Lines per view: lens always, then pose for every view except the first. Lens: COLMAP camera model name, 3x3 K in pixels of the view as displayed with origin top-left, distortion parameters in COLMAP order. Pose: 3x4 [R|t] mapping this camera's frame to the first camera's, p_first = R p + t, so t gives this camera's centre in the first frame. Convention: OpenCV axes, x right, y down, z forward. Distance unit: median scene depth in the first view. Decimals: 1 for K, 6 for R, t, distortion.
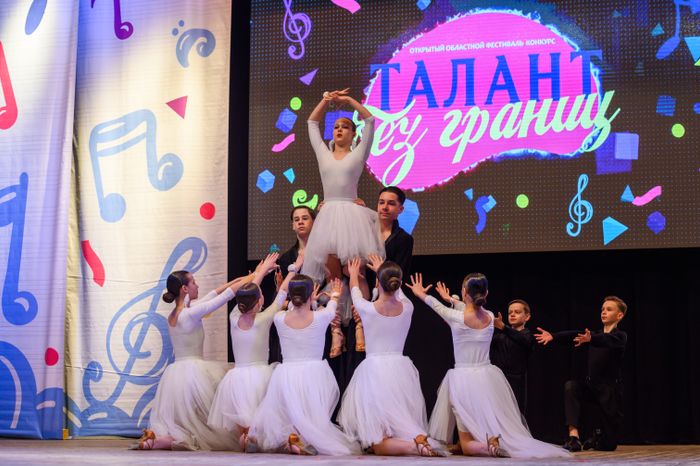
lens RADIAL K [[1471.9, 0, 350.0], [0, 1471.9, 233.0], [0, 0, 1]] dist [-0.162663, 0.042963]
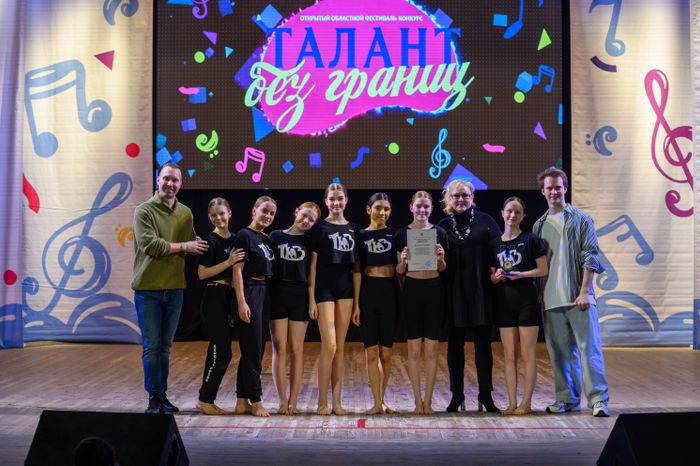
lens RADIAL K [[1541.0, 0, 350.0], [0, 1541.0, 233.0], [0, 0, 1]] dist [-0.186983, -0.098910]
pose [[0.956781, -0.002869, 0.290797, -0.289099], [-0.031900, 0.992882, 0.114754, -0.096169], [-0.289056, -0.119071, 0.949878, -0.227910]]
